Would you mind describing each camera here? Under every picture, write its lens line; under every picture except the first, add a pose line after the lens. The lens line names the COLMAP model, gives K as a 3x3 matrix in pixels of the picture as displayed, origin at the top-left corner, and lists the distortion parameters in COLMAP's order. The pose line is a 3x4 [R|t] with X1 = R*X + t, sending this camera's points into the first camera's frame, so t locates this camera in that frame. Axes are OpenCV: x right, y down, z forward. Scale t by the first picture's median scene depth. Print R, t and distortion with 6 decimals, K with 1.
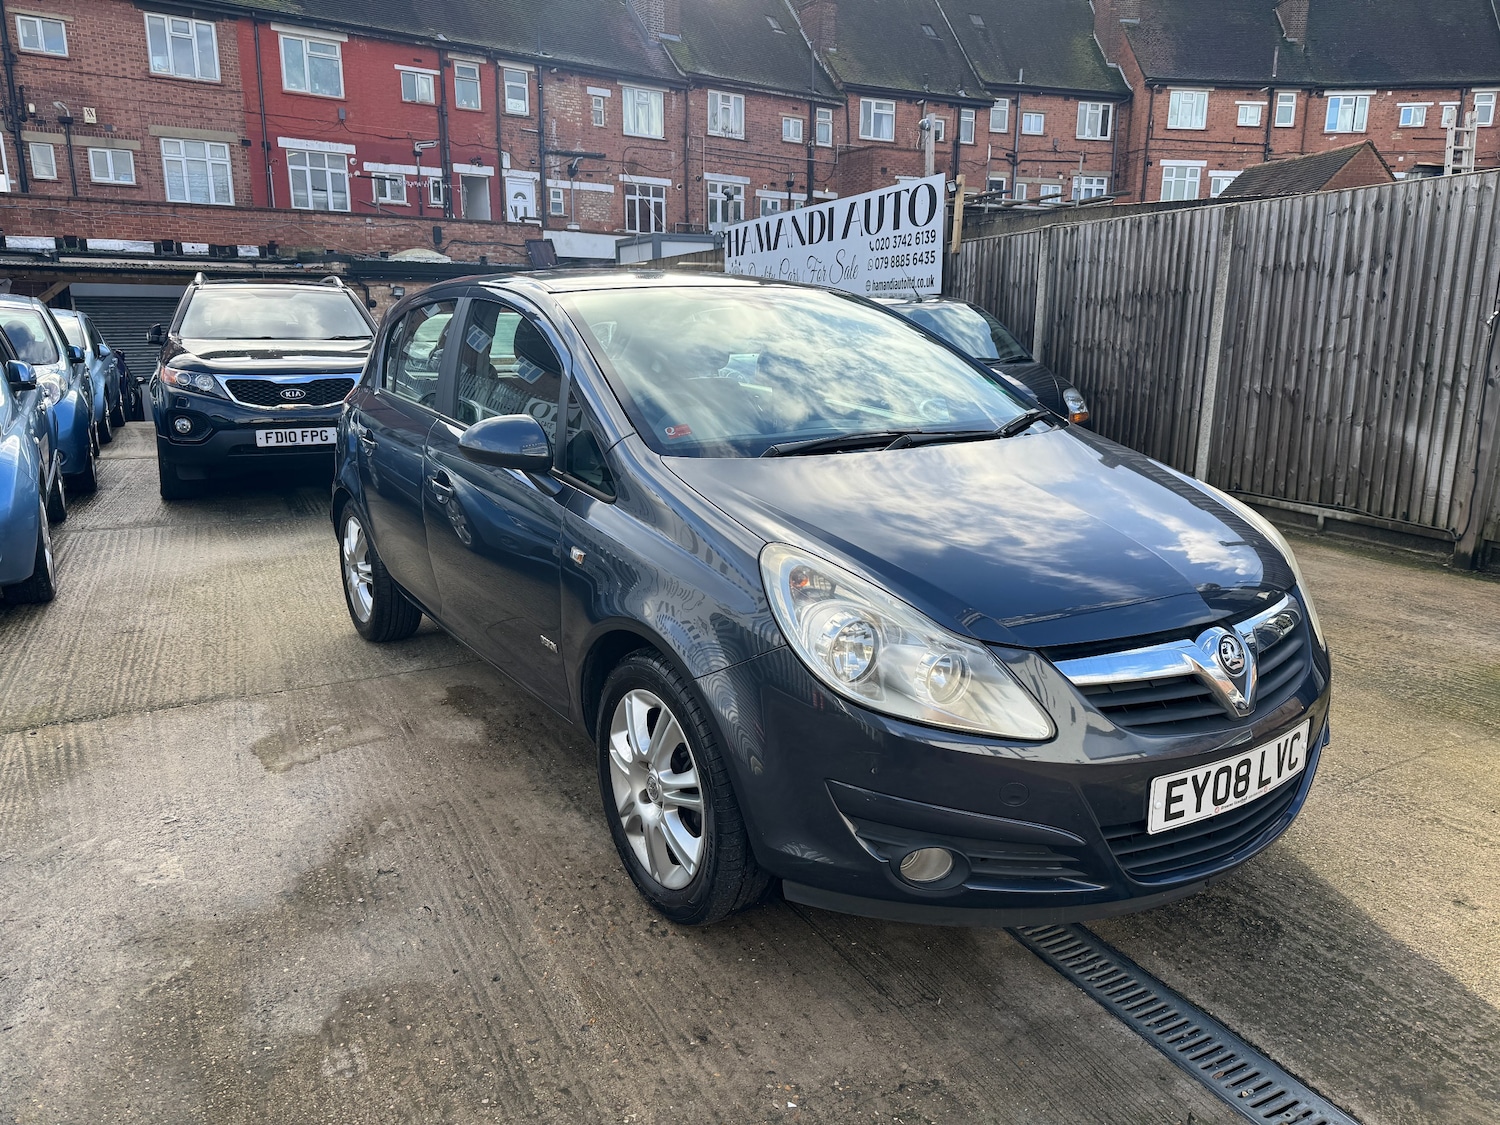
lens RADIAL K [[1079.0, 0, 768.8], [0, 1079.0, 566.2], [0, 0, 1]] dist [0.000337, -0.011680]
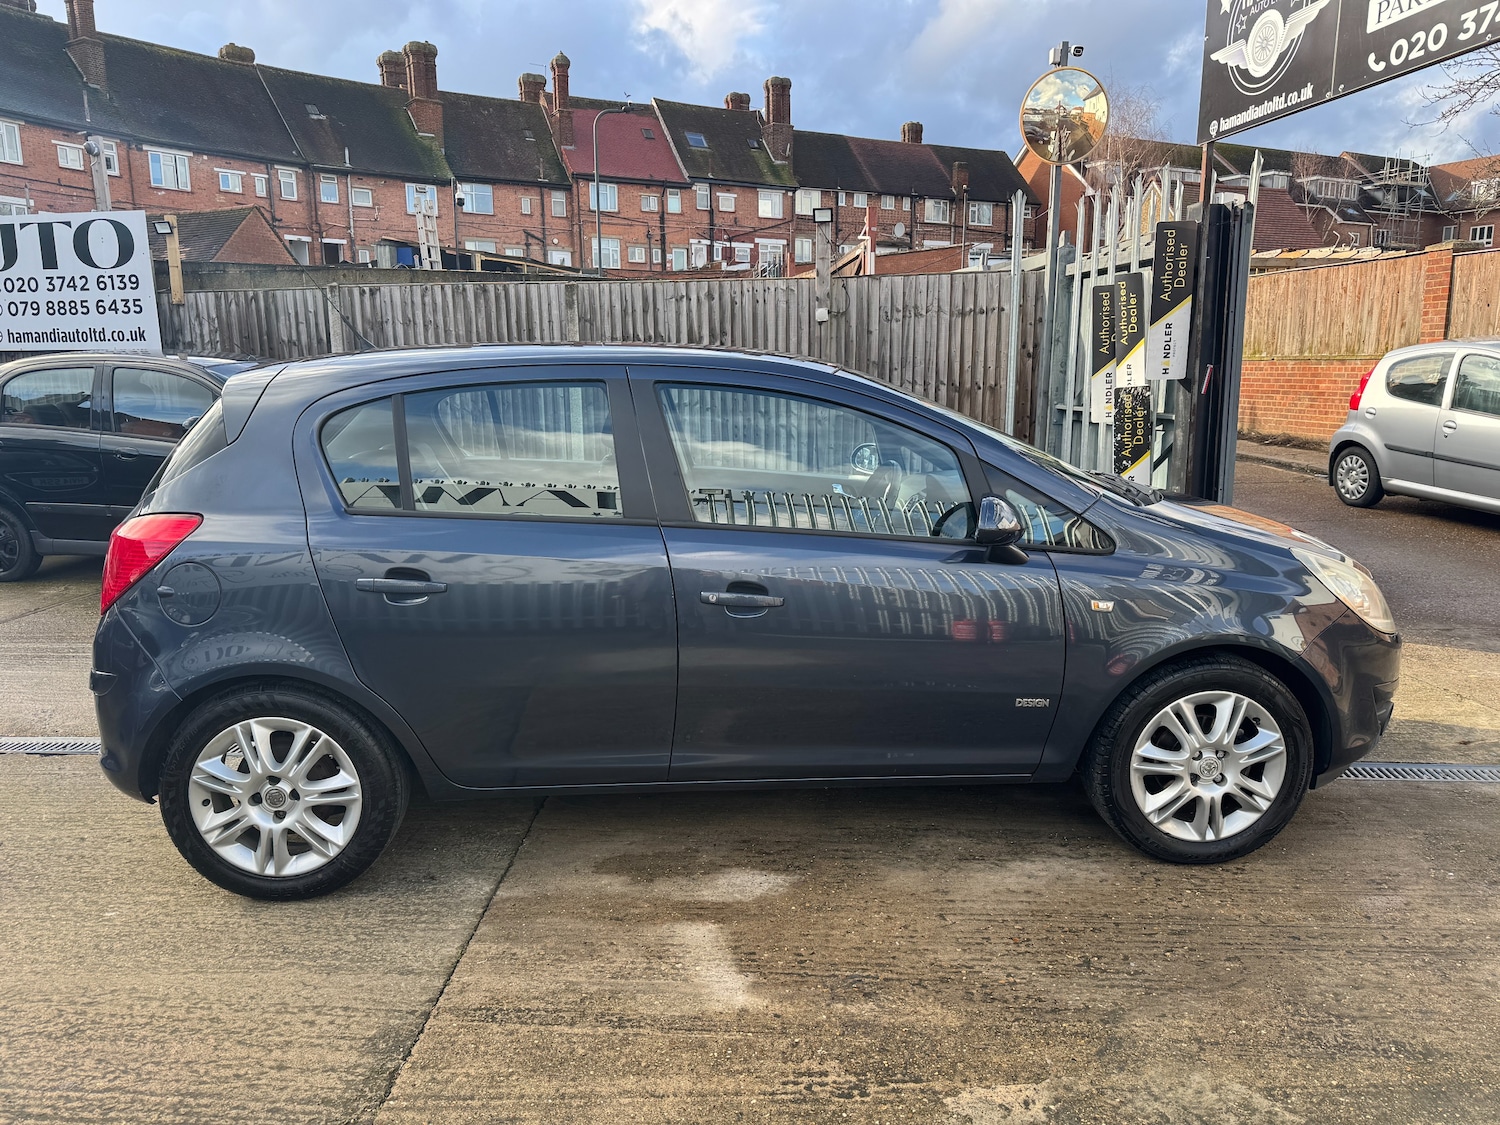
lens RADIAL K [[1051.4, 0, 755.1], [0, 1051.4, 569.0], [0, 0, 1]] dist [0.048258, -0.071455]
pose [[0.483574, -0.165124, 0.859587, -0.389691], [0.196878, 0.977400, 0.076999, -0.061807], [-0.852875, 0.131999, 0.505155, 0.223039]]
